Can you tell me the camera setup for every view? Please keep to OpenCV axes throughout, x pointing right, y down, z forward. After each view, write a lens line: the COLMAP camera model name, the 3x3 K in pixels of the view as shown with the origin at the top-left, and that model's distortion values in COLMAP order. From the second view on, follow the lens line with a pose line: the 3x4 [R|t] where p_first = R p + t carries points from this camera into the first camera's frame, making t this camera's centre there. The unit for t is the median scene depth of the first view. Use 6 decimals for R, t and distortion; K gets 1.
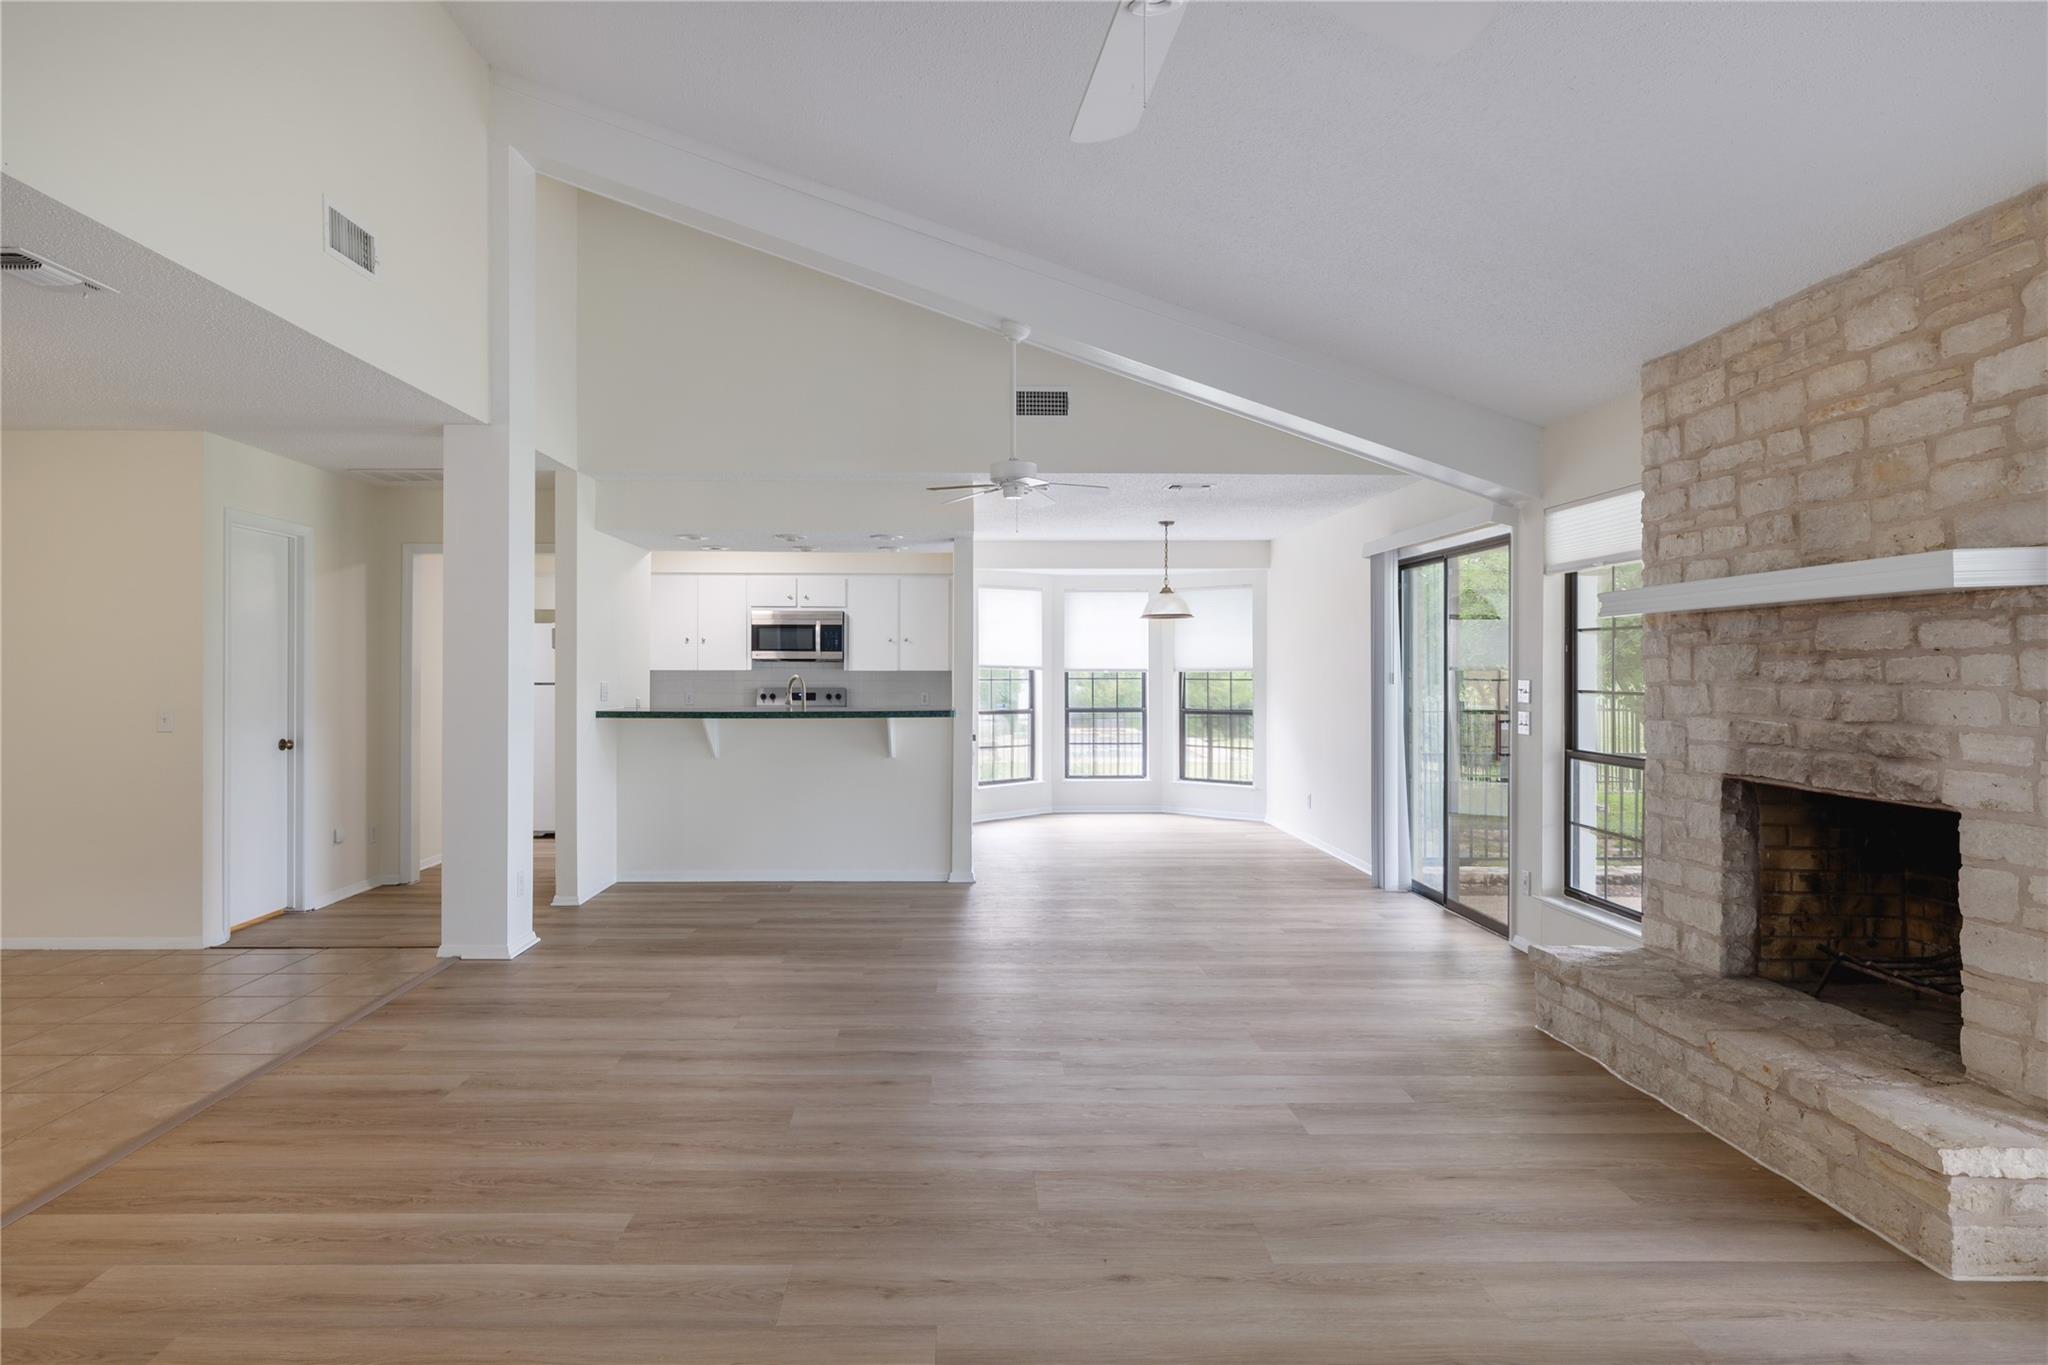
lens RADIAL K [[1104.8, 0, 1009.8], [0, 1104.8, 671.0], [0, 0, 1]] dist [-0.011774, 0.001916]
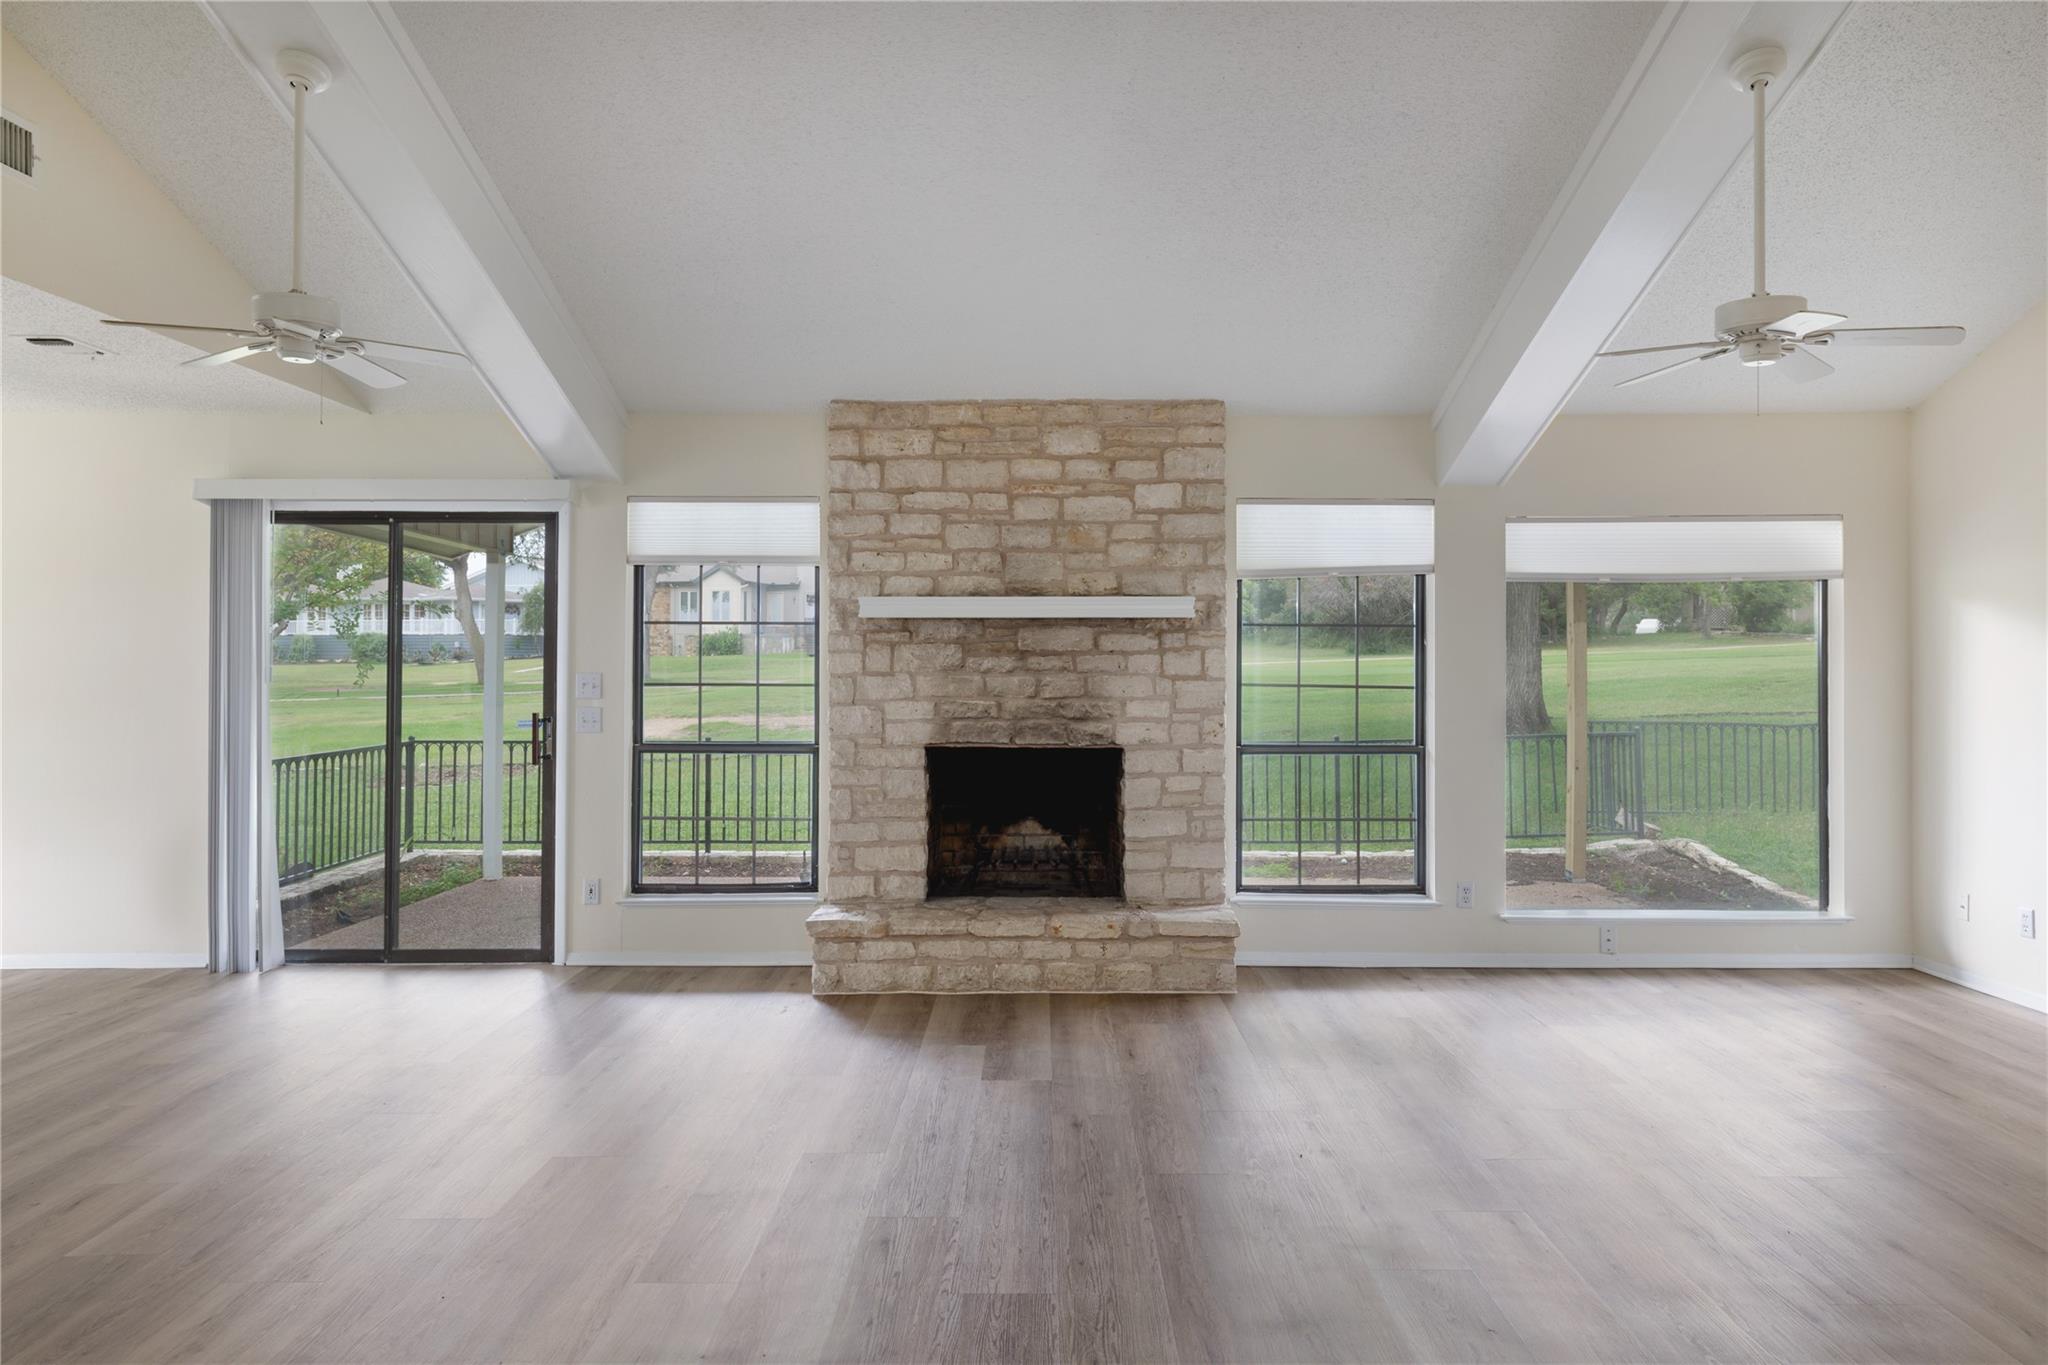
lens RADIAL K [[1323.2, 0, 1022.1], [0, 1323.2, 643.5], [0, 0, 1]] dist [0.013639, 0.007011]
pose [[0.045105, 0.015045, 0.998869, -0.945096], [-0.001556, 0.999886, -0.014990, -0.001105], [-0.998981, -0.000878, 0.045123, 0.854085]]
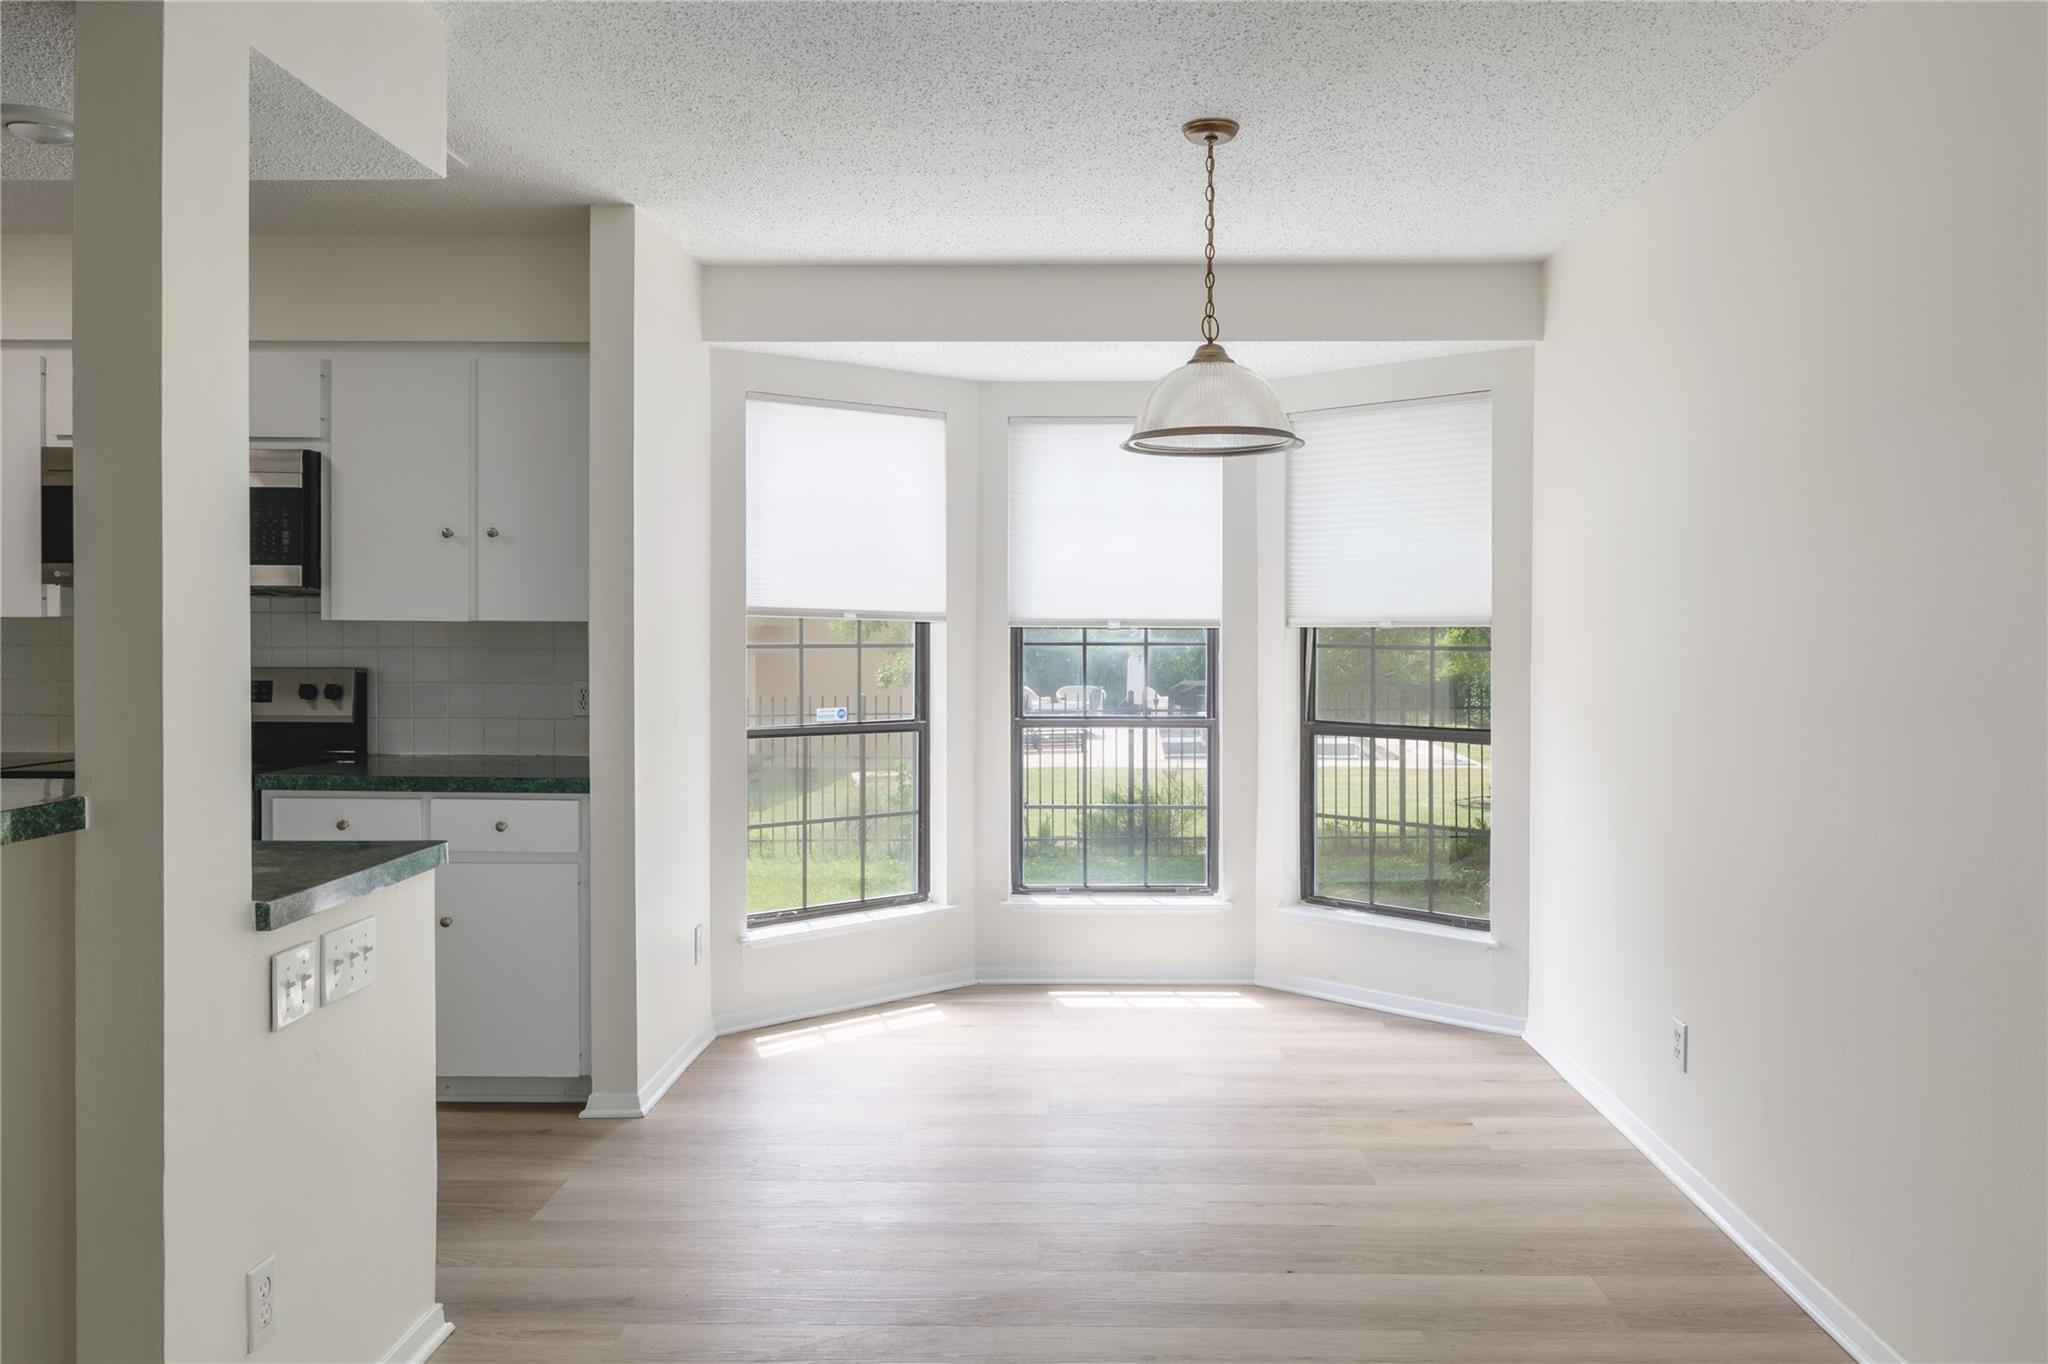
lens RADIAL K [[1493.2, 0, 1059.4], [0, 1493.2, 662.0], [0, 0, 1]] dist [0.001888, 0.003383]
pose [[0.998116, 0.002007, -0.061326, 0.285319], [-0.001230, 0.999919, 0.012698, 0.018478], [0.061346, -0.012599, 0.998037, 1.320365]]
